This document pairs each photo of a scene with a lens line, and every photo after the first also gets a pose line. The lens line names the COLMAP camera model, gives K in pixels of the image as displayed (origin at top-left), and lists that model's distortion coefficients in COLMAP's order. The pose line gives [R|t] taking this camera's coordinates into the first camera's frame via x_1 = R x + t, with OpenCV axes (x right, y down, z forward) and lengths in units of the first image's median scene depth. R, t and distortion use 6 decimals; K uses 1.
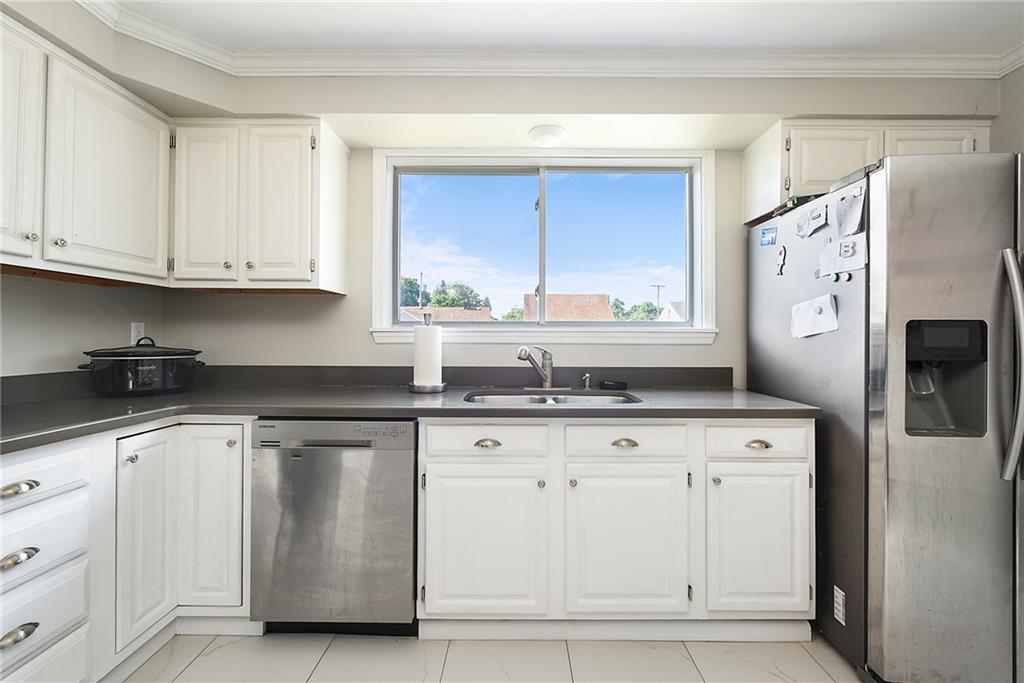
lens RADIAL K [[412.0, 0, 524.2], [0, 412.0, 327.1], [0, 0, 1]] dist [-0.008346, -0.000337]
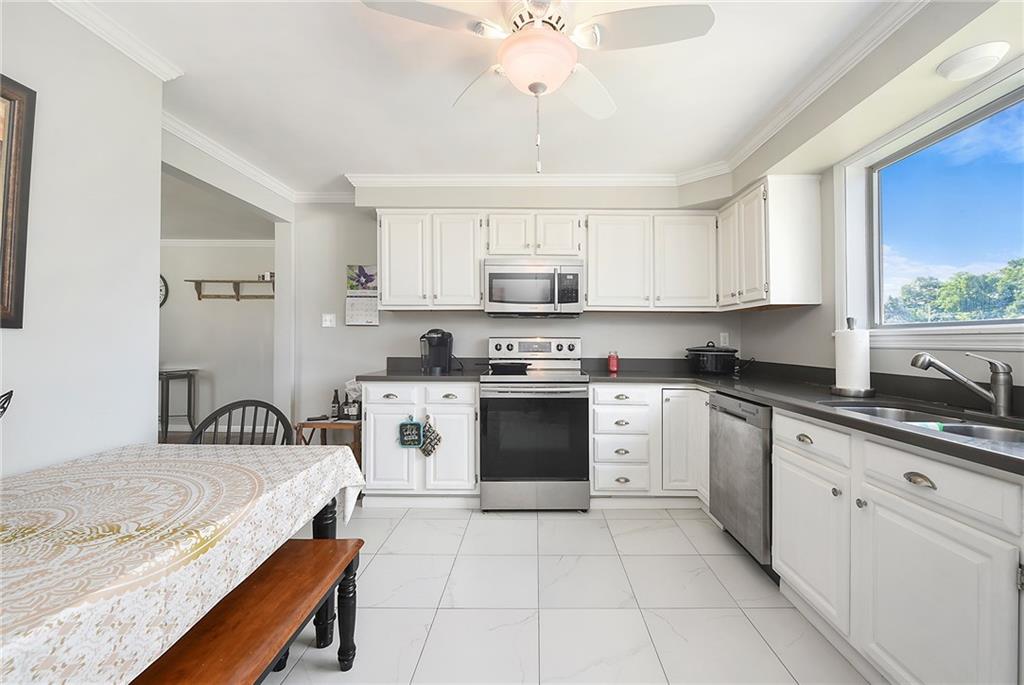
lens RADIAL K [[426.0, 0, 531.7], [0, 426.0, 341.1], [0, 0, 1]] dist [-0.000705, -0.000286]
pose [[-0.017072, -0.001731, -0.999853, 0.945492], [0.021225, 0.999773, -0.002093, 0.011399], [0.999629, -0.021258, -0.017032, 0.275073]]
